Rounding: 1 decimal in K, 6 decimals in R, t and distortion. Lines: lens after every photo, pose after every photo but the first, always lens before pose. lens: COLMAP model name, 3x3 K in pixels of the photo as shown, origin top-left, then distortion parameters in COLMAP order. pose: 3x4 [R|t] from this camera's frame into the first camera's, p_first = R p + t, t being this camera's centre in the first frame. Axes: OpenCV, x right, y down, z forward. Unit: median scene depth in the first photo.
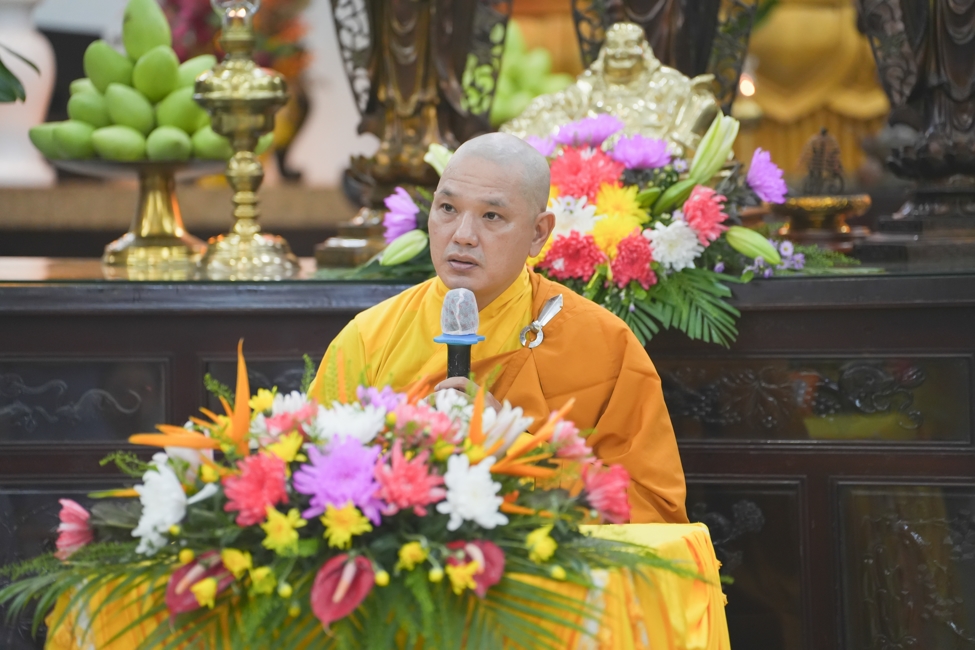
lens RADIAL K [[3876.8, 0, 487.1], [0, 3876.8, 330.7], [0, 0, 1]] dist [1.683532, 0.000000]
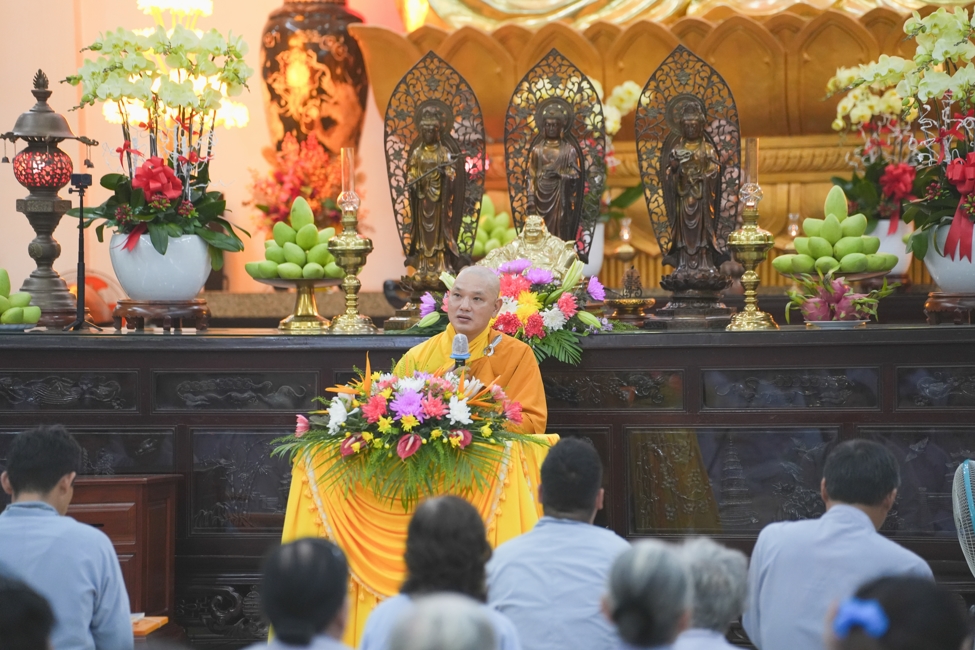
lens RADIAL K [[4213.6, 0, 487.9], [0, 4213.6, 324.5], [0, 0, 1]] dist [0.170739, 0.000000]
pose [[0.999976, 0.006840, 0.000776, 0.009466], [-0.006813, 0.999498, -0.030942, 0.054323], [-0.000987, 0.030936, 0.999521, -1.356213]]
